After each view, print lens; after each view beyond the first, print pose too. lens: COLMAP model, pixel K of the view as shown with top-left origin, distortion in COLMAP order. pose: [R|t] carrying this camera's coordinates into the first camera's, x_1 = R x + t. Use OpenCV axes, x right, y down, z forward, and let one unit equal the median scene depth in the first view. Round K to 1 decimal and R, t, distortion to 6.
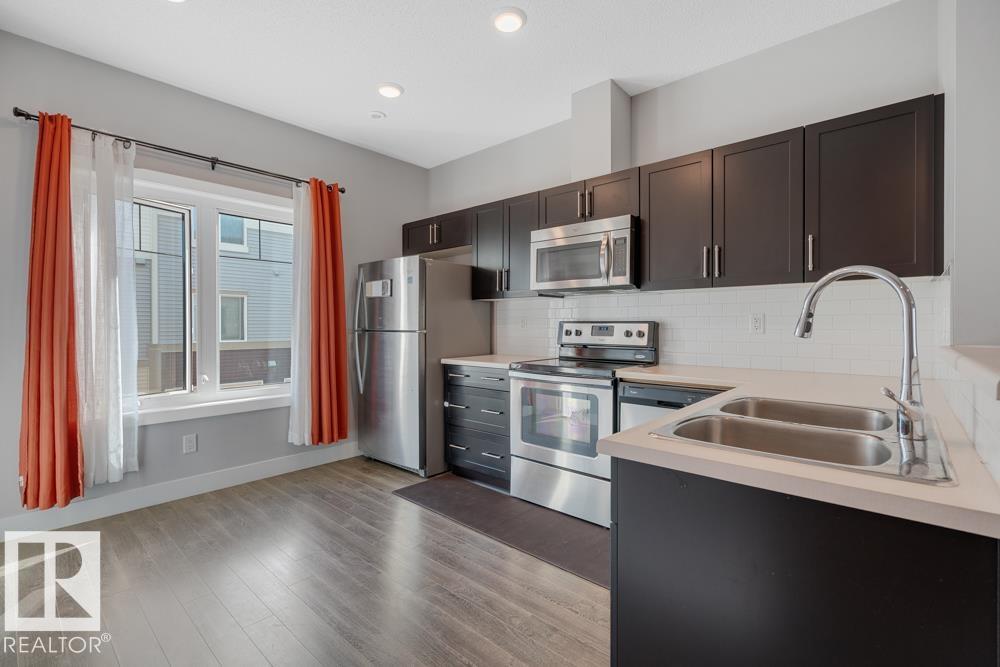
lens RADIAL K [[485.1, 0, 497.6], [0, 485.1, 329.9], [0, 0, 1]] dist [0.001775, -0.000366]
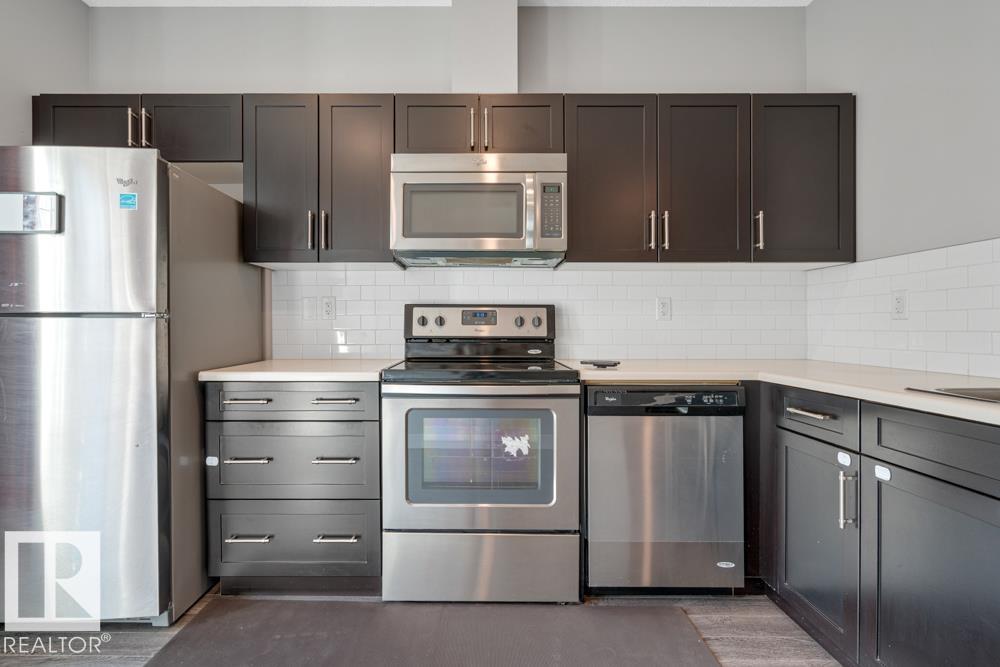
lens RADIAL K [[485.1, 0, 497.6], [0, 485.1, 329.9], [0, 0, 1]] dist [0.001775, -0.000366]
pose [[0.730051, -0.003252, 0.683385, -0.250865], [0.007546, 0.999966, -0.003302, 0.022252], [-0.683351, 0.007568, 0.730051, 0.459480]]
